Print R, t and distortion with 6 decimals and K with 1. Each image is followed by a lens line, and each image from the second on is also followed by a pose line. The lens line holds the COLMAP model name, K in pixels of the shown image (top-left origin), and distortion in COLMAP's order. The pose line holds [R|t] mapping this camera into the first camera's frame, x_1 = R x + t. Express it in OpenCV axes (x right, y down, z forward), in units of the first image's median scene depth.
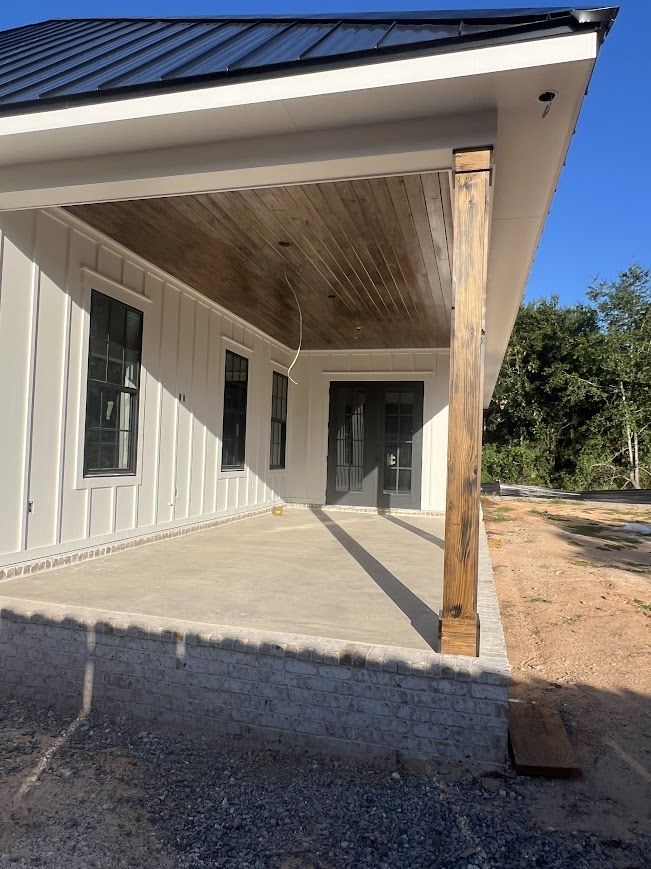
lens RADIAL K [[569.8, 0, 324.5], [0, 569.8, 434.9], [0, 0, 1]] dist [-0.004731, 0.000225]
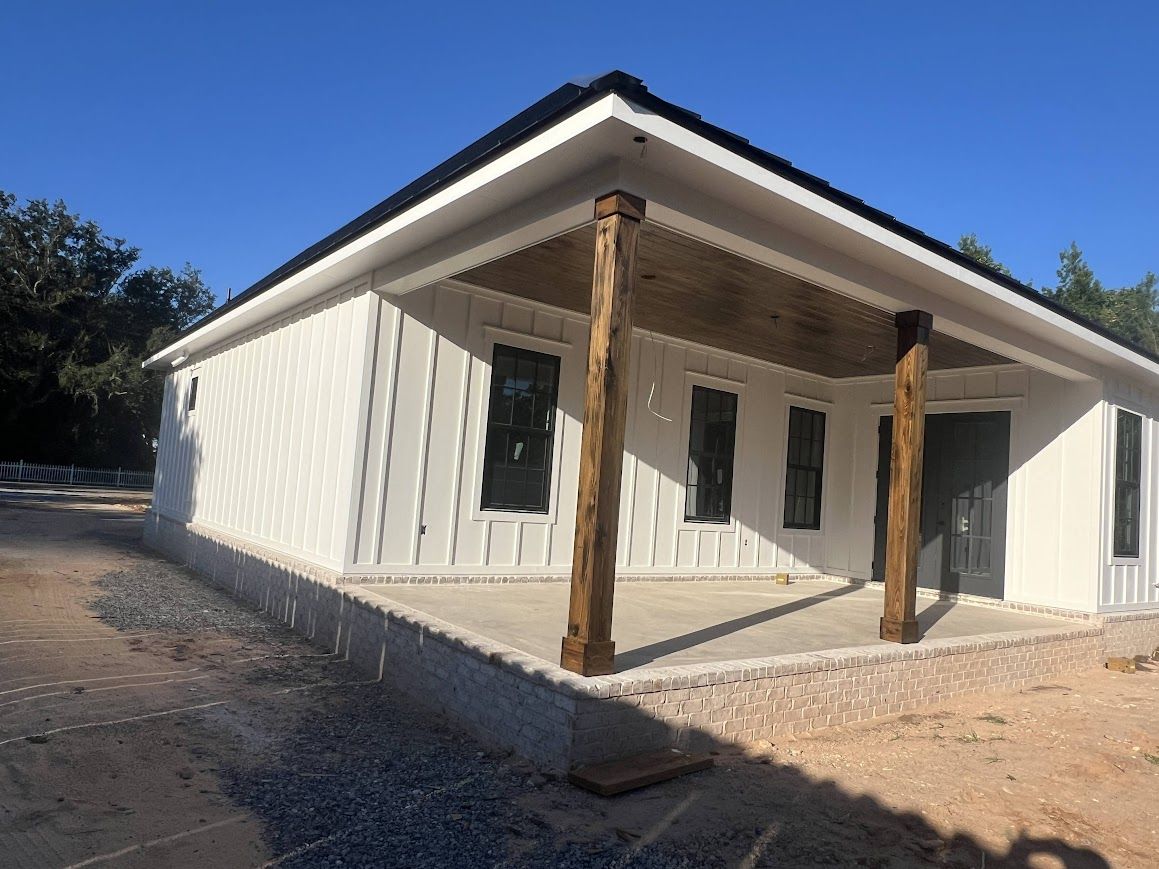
lens RADIAL K [[760.0, 0, 583.3], [0, 760.0, 437.6], [0, 0, 1]] dist [-0.004731, 0.000225]
pose [[0.795564, -0.020641, -0.605518, 0.733174], [-0.027215, 0.997193, -0.069750, 0.034883], [0.605258, 0.071970, 0.792769, -0.085624]]
